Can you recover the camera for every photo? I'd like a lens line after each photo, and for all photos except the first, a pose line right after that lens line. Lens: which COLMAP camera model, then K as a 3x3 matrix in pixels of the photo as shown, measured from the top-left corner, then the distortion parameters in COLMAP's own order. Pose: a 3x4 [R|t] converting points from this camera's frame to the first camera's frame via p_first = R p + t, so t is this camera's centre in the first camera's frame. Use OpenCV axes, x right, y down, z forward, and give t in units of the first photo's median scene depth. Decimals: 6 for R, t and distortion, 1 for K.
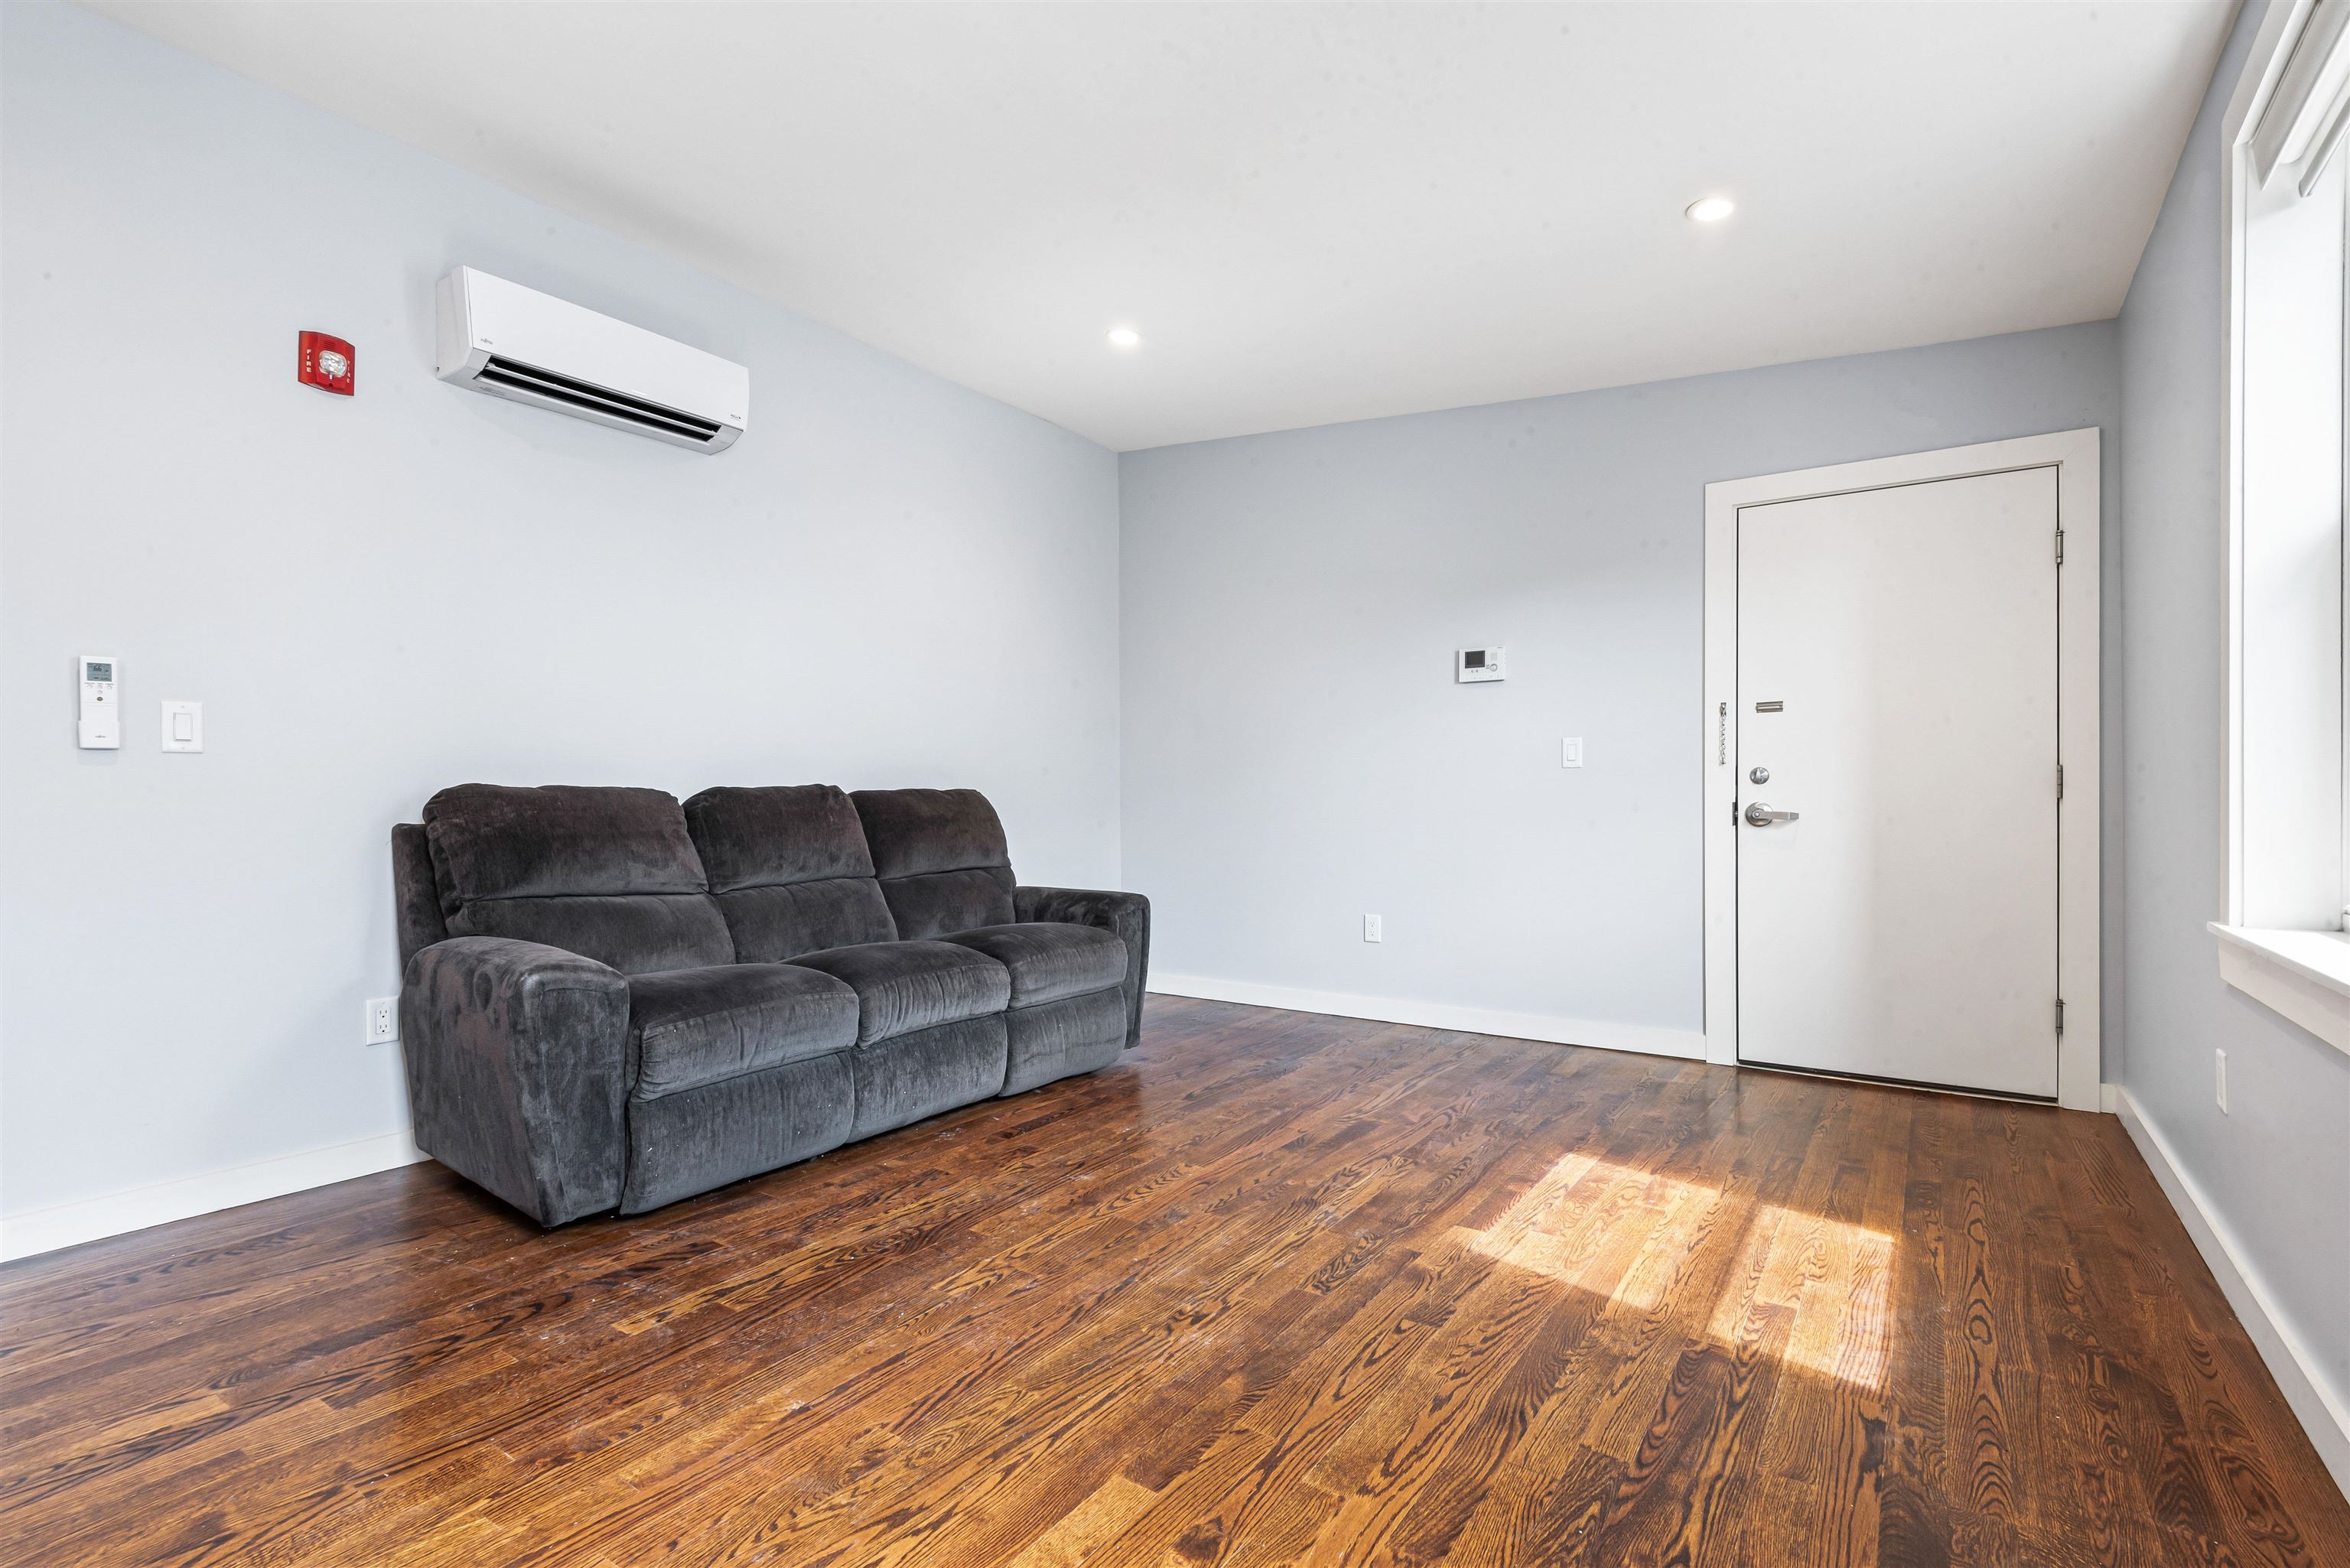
lens RADIAL K [[1074.5, 0, 1190.2], [0, 1074.5, 800.8], [0, 0, 1]] dist [0.035720, -0.025008]
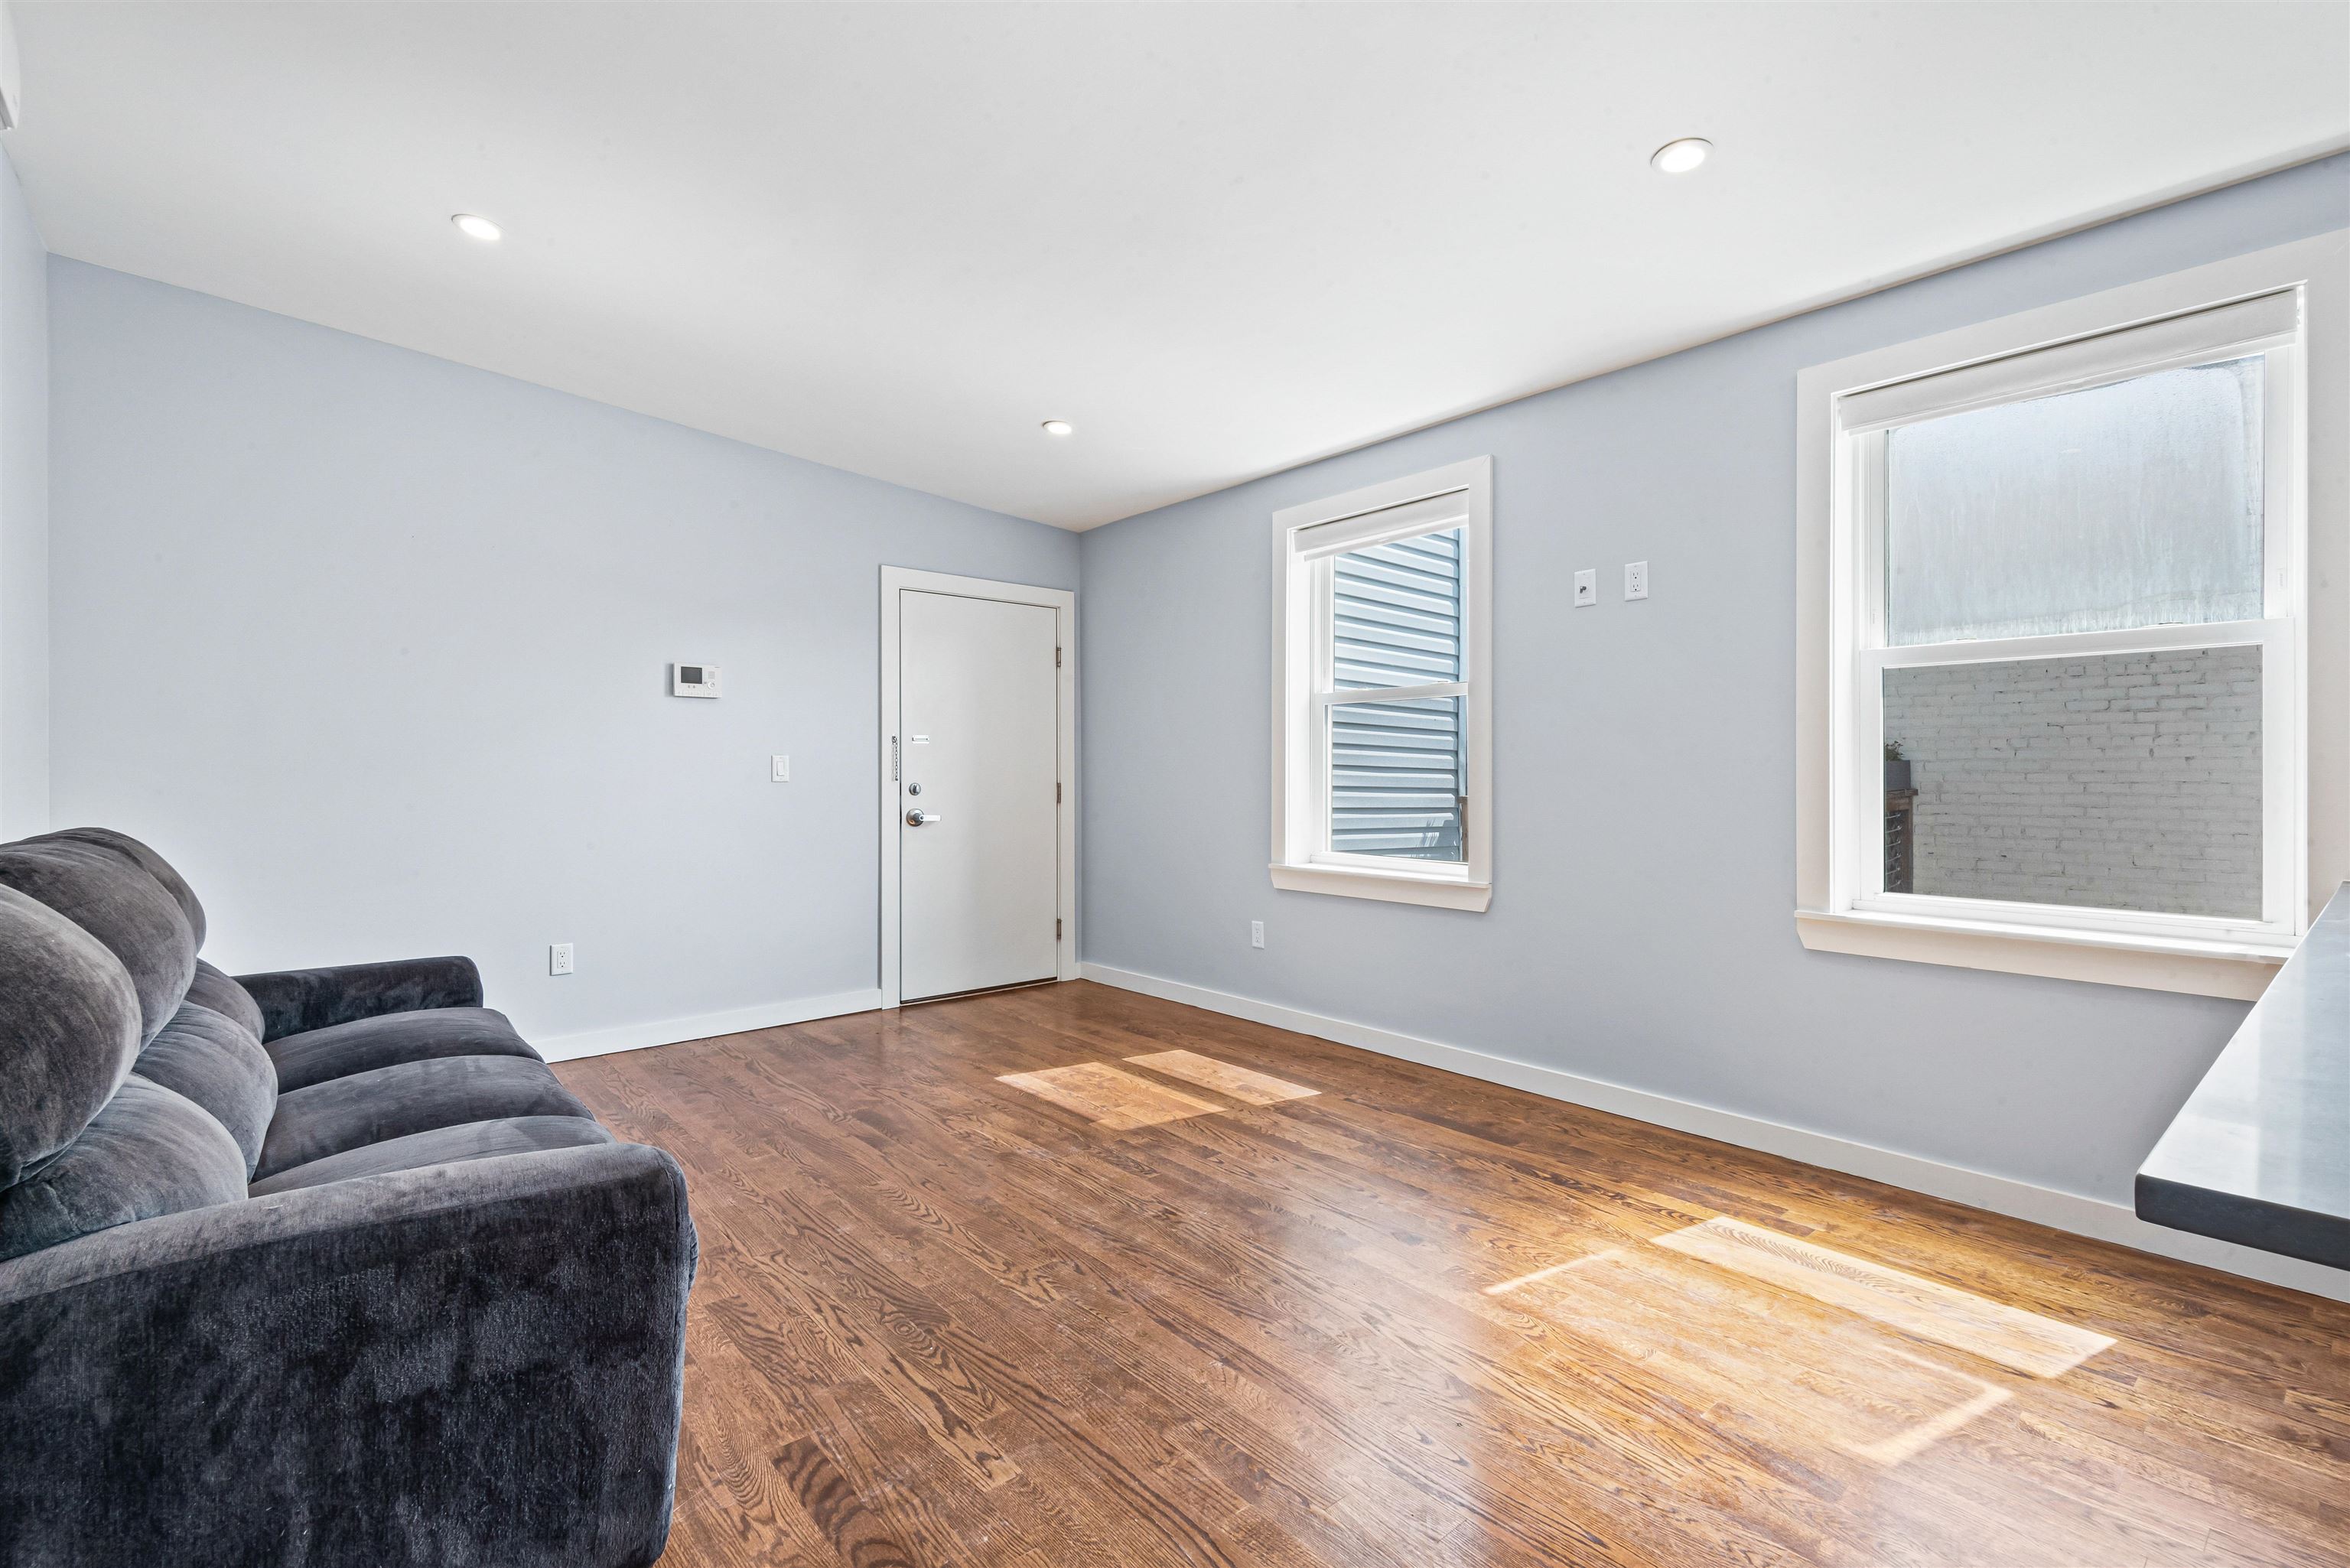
lens RADIAL K [[1062.5, 0, 1181.5], [0, 1062.5, 770.6], [0, 0, 1]] dist [0.035008, -0.025694]
pose [[0.260912, 0.000255, 0.965362, -1.031963], [0.002508, 0.999996, -0.000942, -0.066881], [-0.965359, 0.002666, 0.260911, 0.494758]]
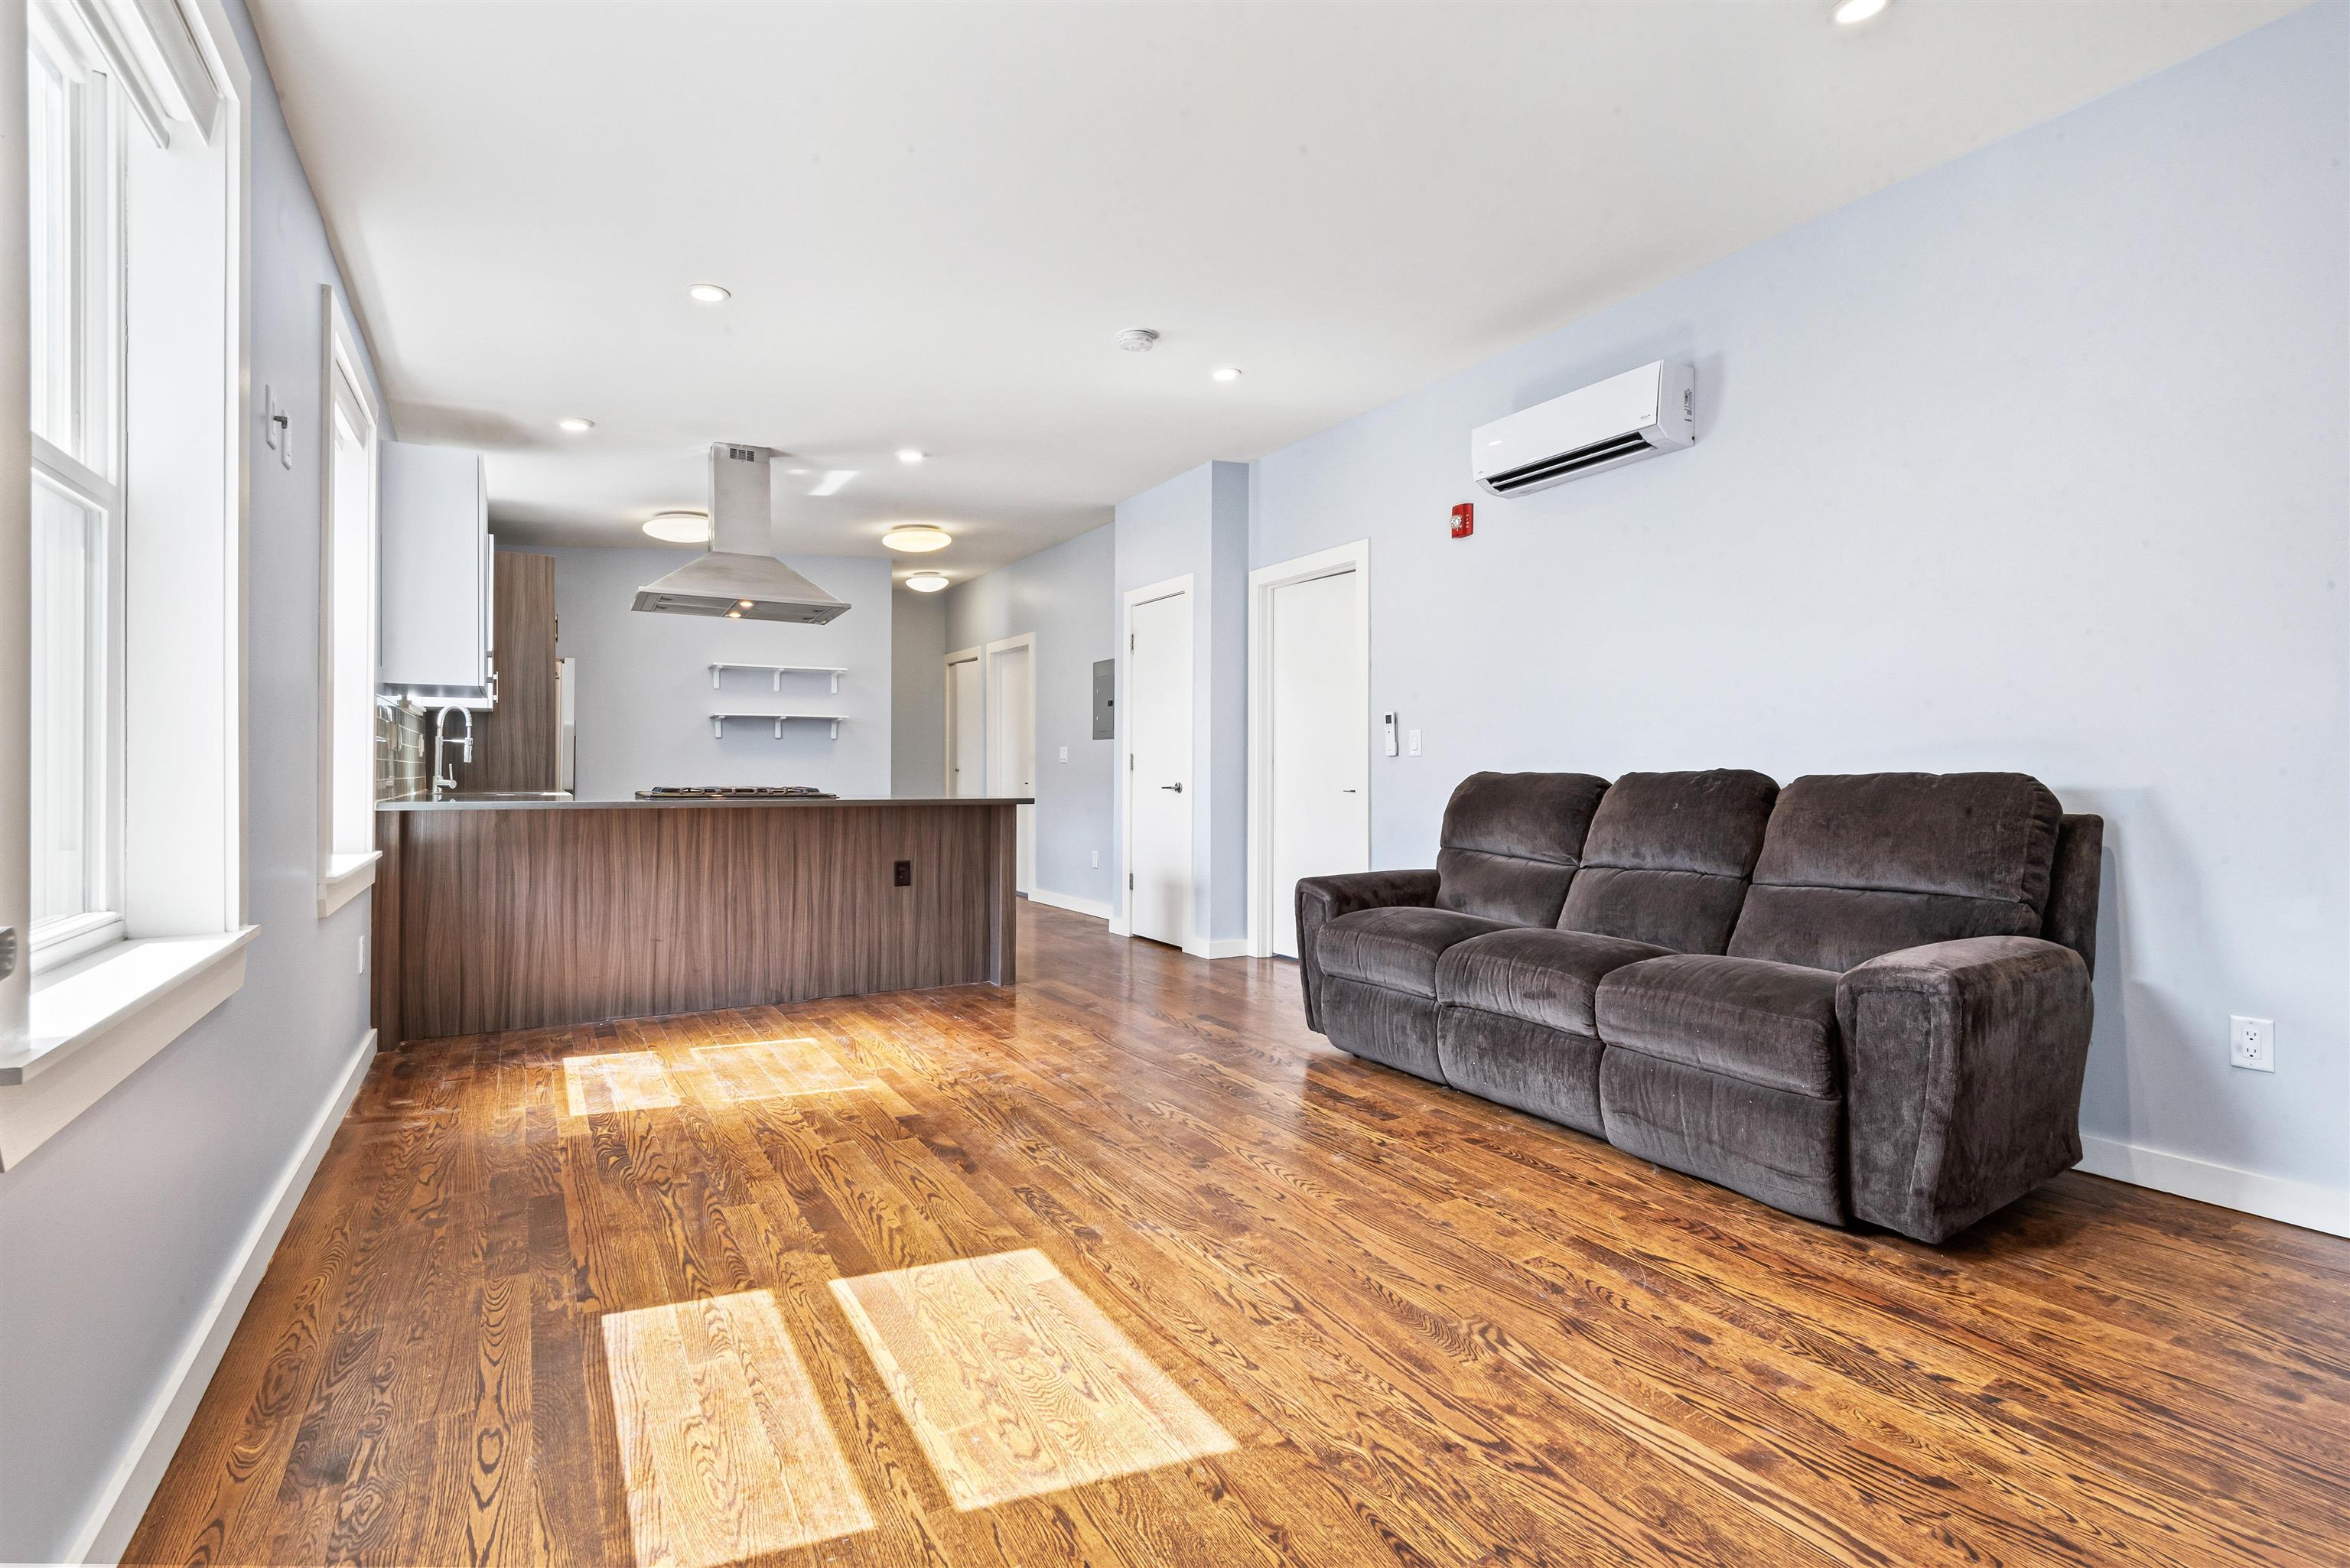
lens RADIAL K [[1068.5, 0, 1179.3], [0, 1068.5, 771.7], [0, 0, 1]] dist [0.046792, -0.035984]
pose [[-0.412222, -0.000022, -0.911084, 0.967347], [-0.001036, 0.999999, 0.000445, -0.018044], [0.911083, 0.001128, -0.412221, 1.393082]]
